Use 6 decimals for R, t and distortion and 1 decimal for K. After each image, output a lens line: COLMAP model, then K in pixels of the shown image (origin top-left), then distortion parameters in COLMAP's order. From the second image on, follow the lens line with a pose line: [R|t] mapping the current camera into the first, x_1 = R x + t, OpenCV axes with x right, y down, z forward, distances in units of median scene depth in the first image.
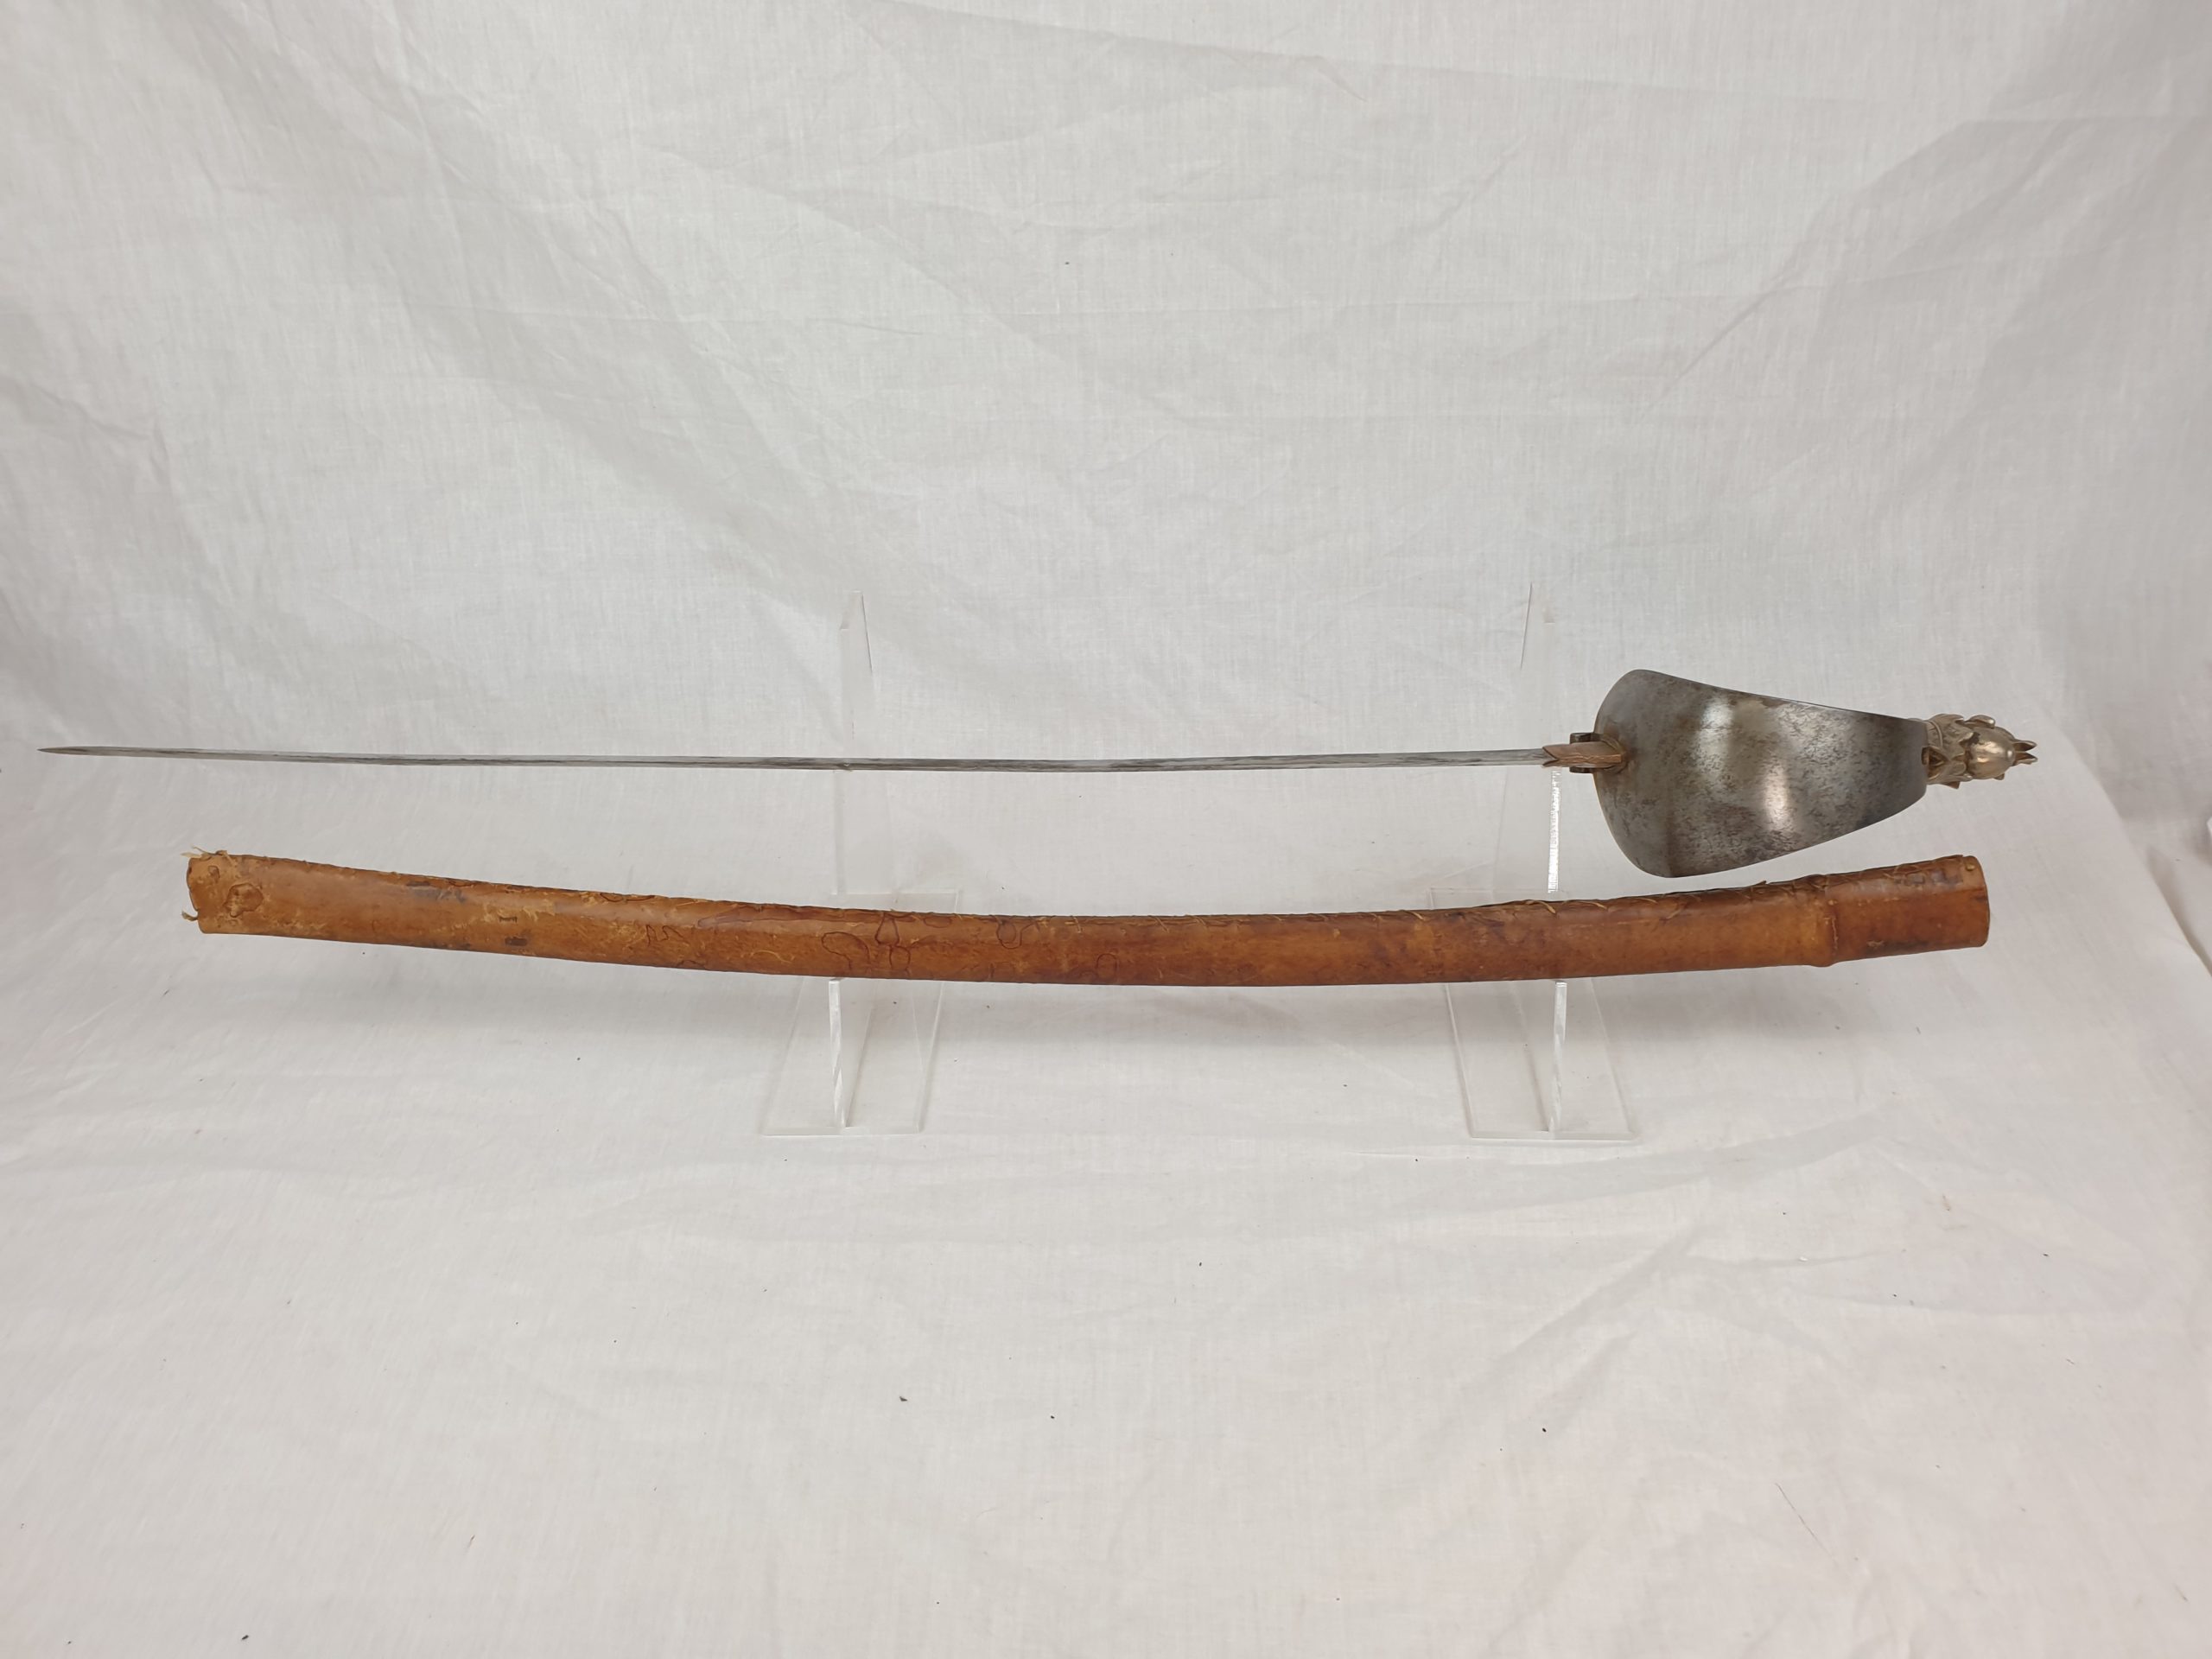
lens RADIAL K [[1709.5, 0, 1112.3], [0, 1709.5, 845.4], [0, 0, 1]] dist [-0.013267, 0.018879]
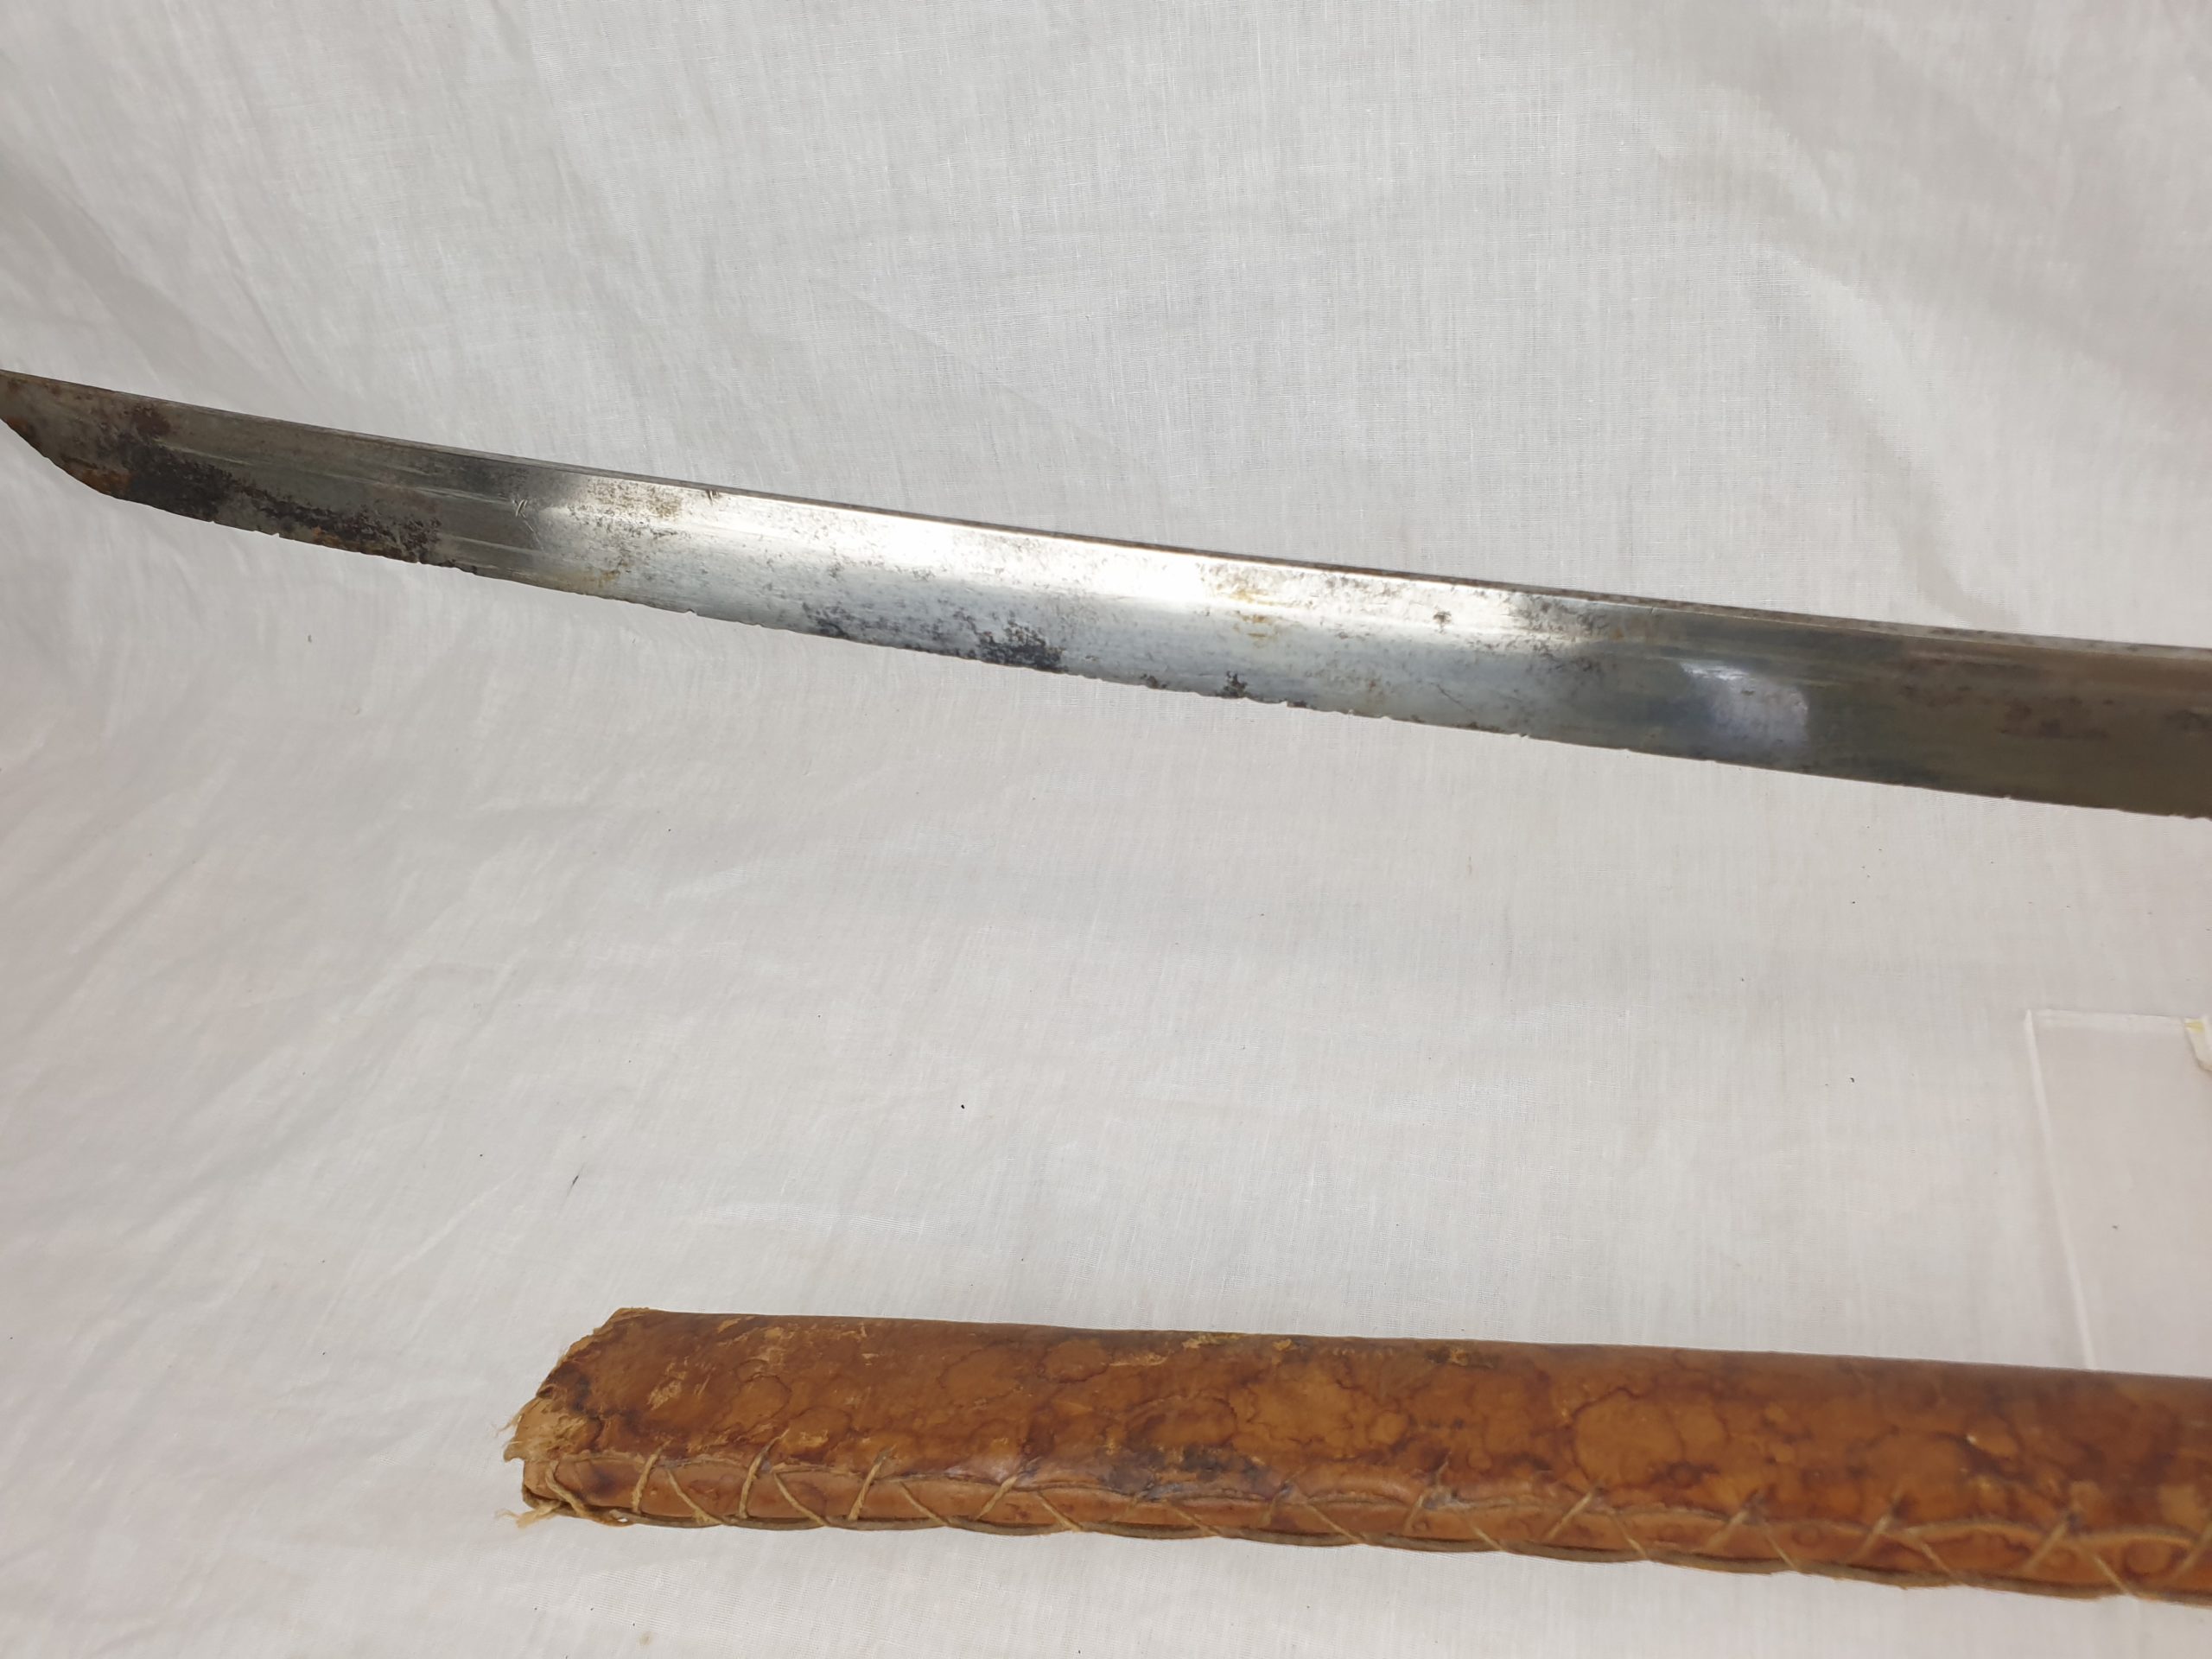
lens RADIAL K [[1709.5, 0, 1121.7], [0, 1709.5, 853.0], [0, 0, 1]] dist [-0.013267, 0.018879]
pose [[0.970515, 0.044438, -0.236910, -0.288849], [0.000152, 0.982746, 0.184958, -0.088437], [0.241041, -0.179541, 0.953763, 0.583316]]
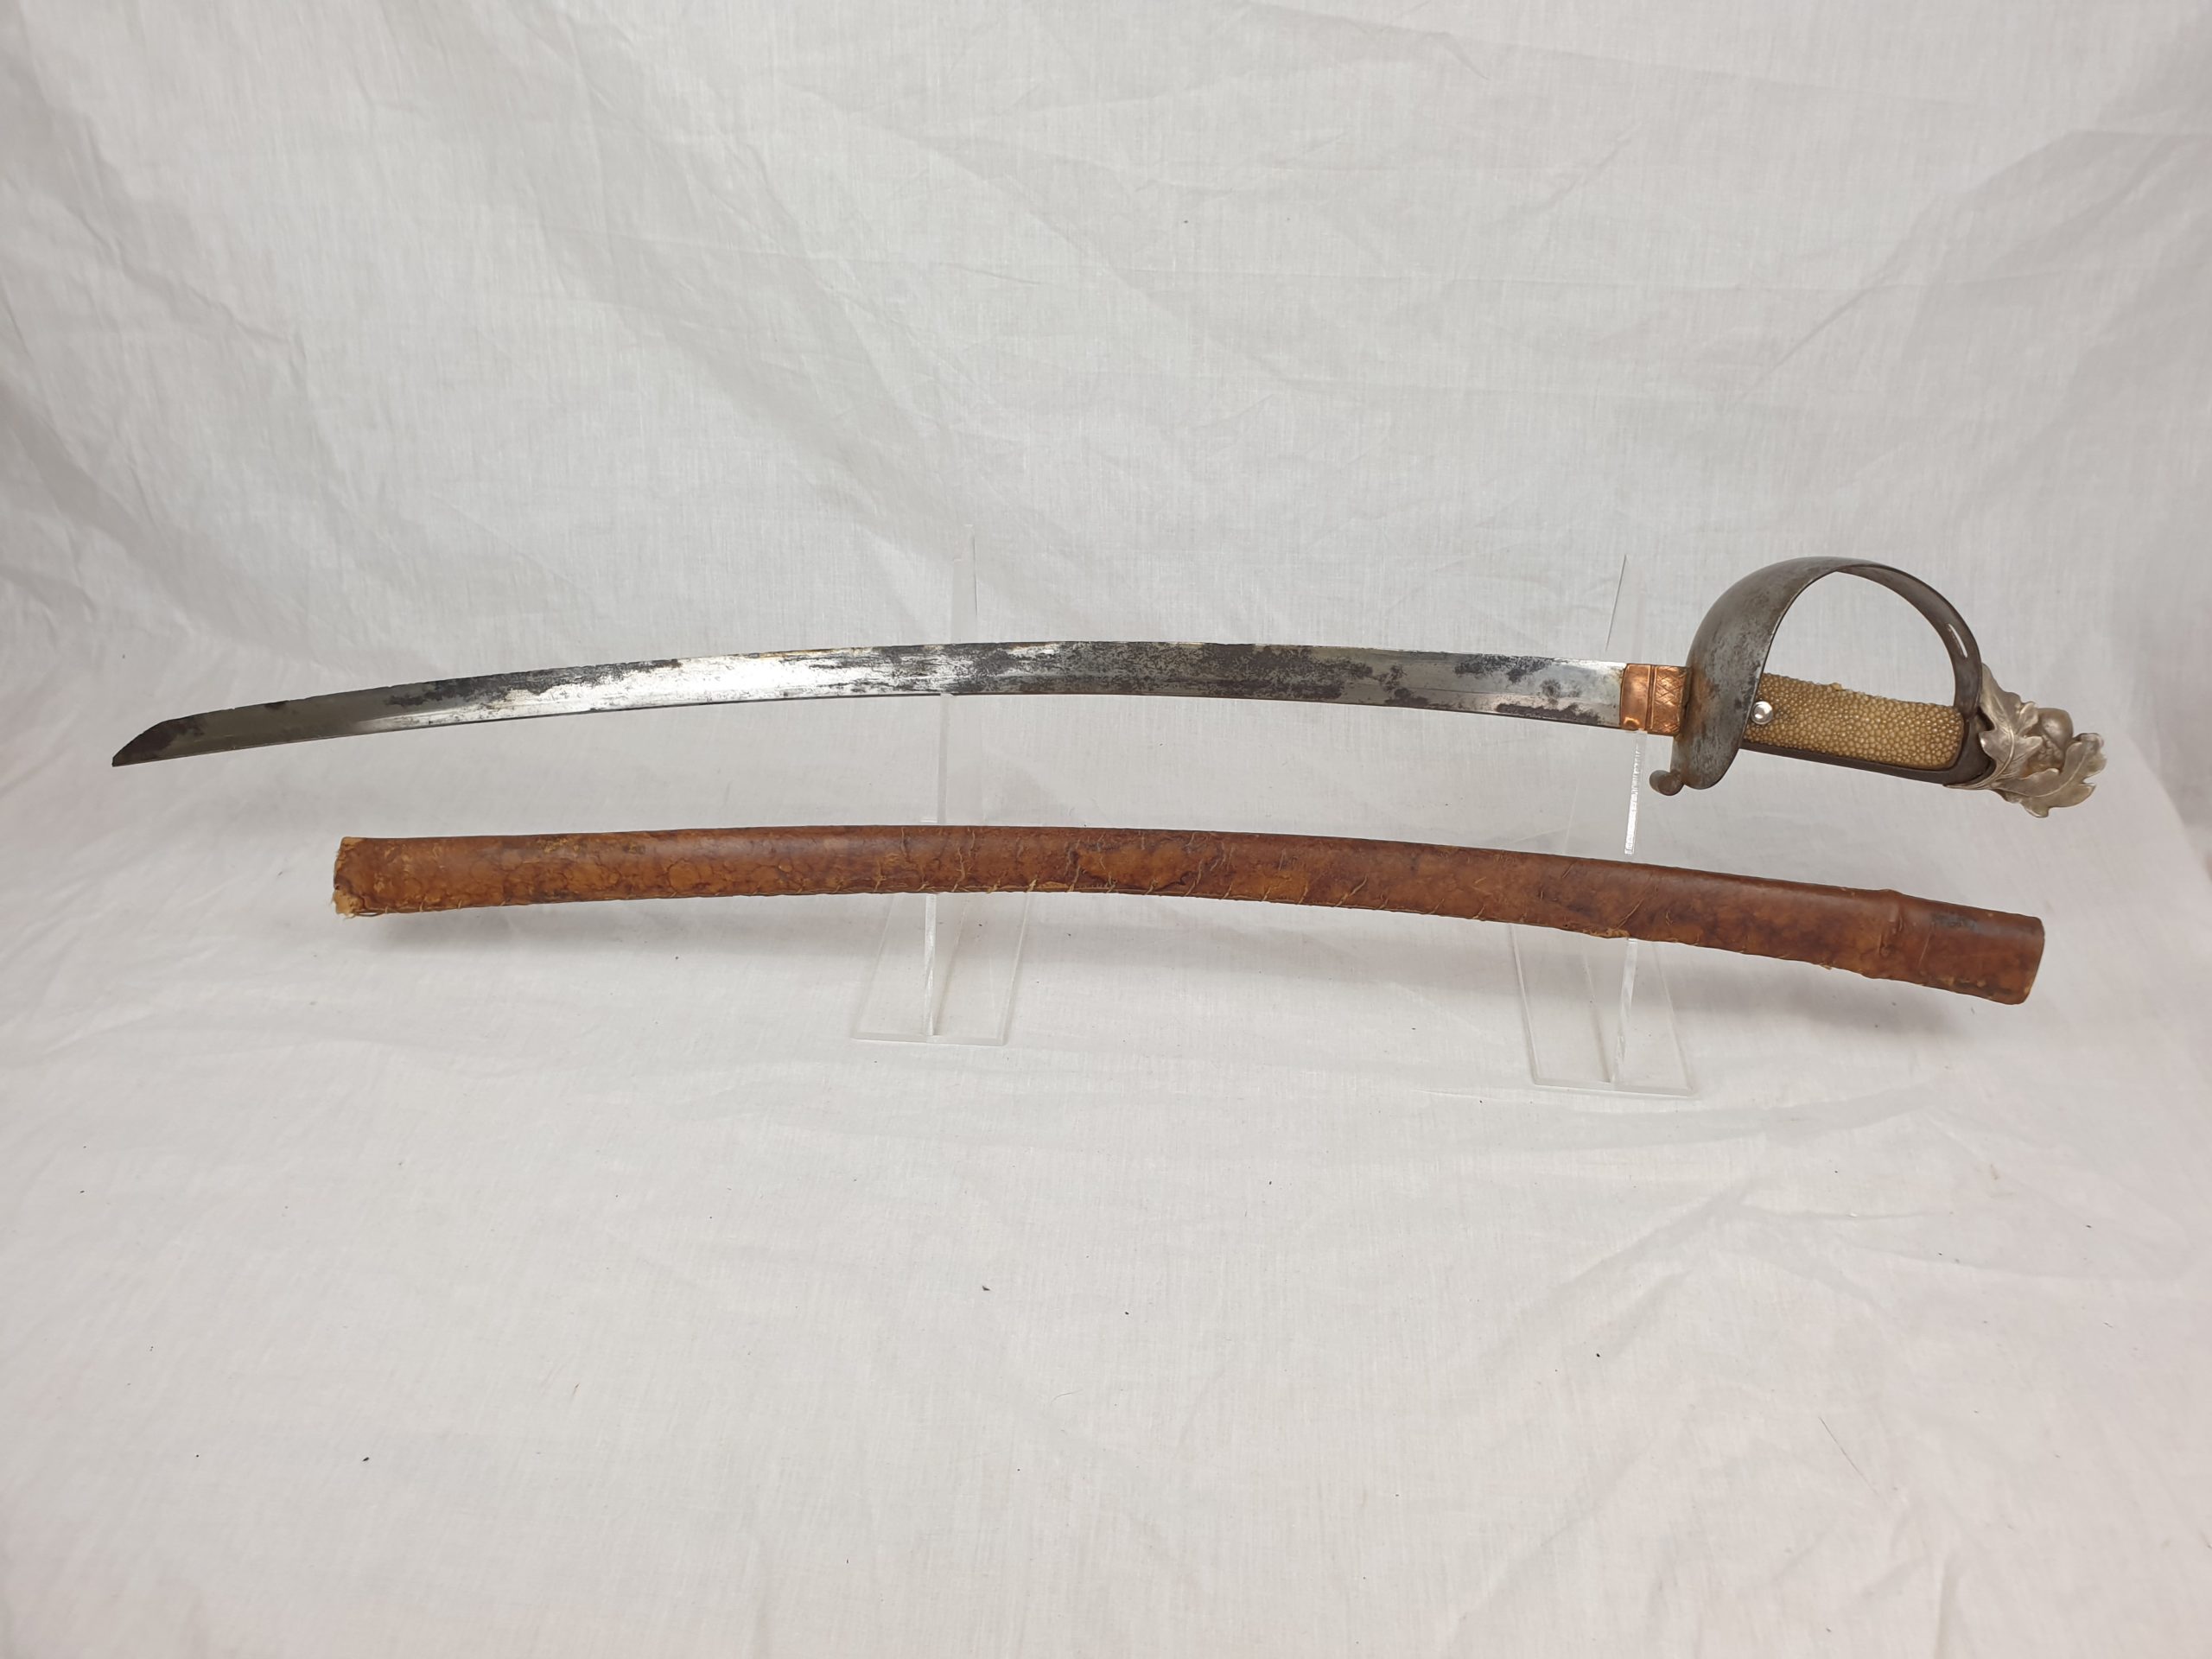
lens RADIAL K [[1709.5, 0, 1115.4], [0, 1709.5, 845.3], [0, 0, 1]] dist [-0.013267, 0.018879]
pose [[0.998087, 0.060567, -0.012383, -0.033979], [-0.060483, 0.998145, 0.007009, 0.029485], [0.012784, -0.006247, 0.999899, -0.032276]]
